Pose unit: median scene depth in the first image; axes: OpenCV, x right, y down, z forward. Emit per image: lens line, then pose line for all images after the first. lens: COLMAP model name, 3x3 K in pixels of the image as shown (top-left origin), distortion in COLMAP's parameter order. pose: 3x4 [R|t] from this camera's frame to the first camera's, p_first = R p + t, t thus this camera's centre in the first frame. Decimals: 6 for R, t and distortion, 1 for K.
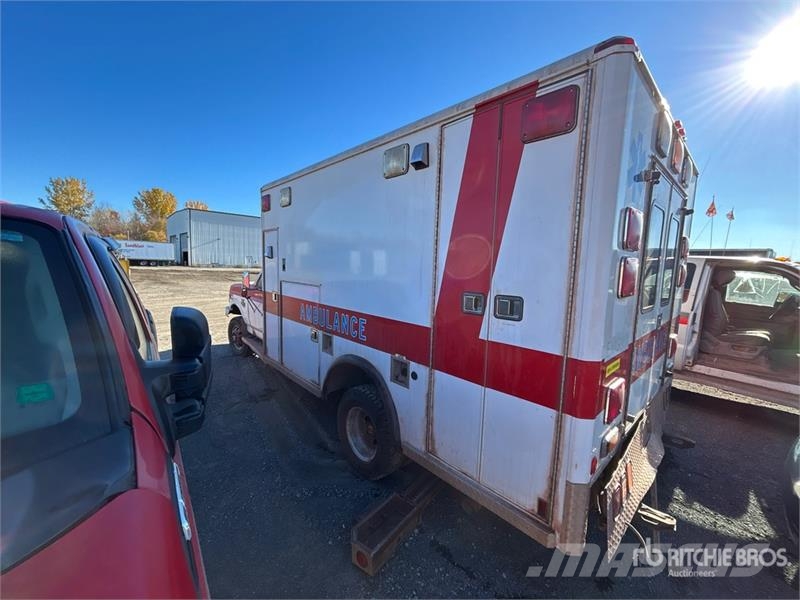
lens RADIAL K [[321.2, 0, 398.4], [0, 321.2, 299.3], [0, 0, 1]] dist [0.000626, 0.000050]
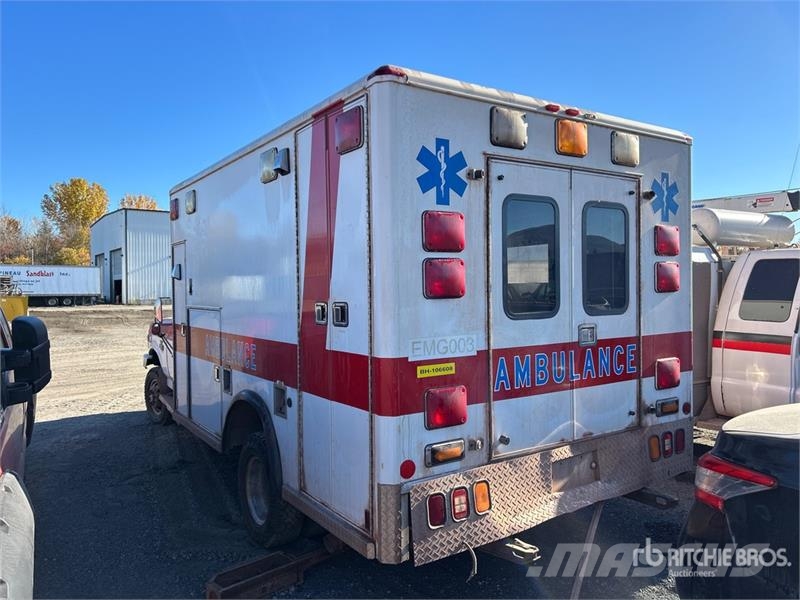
lens RADIAL K [[596.1, 0, 401.6], [0, 596.1, 297.9], [0, 0, 1]] dist [0.097203, -0.122955]
pose [[0.987946, -0.040299, -0.149462, 0.321710], [0.026346, 0.995206, -0.094187, 0.061309], [0.152541, 0.089114, 0.984271, -0.313889]]
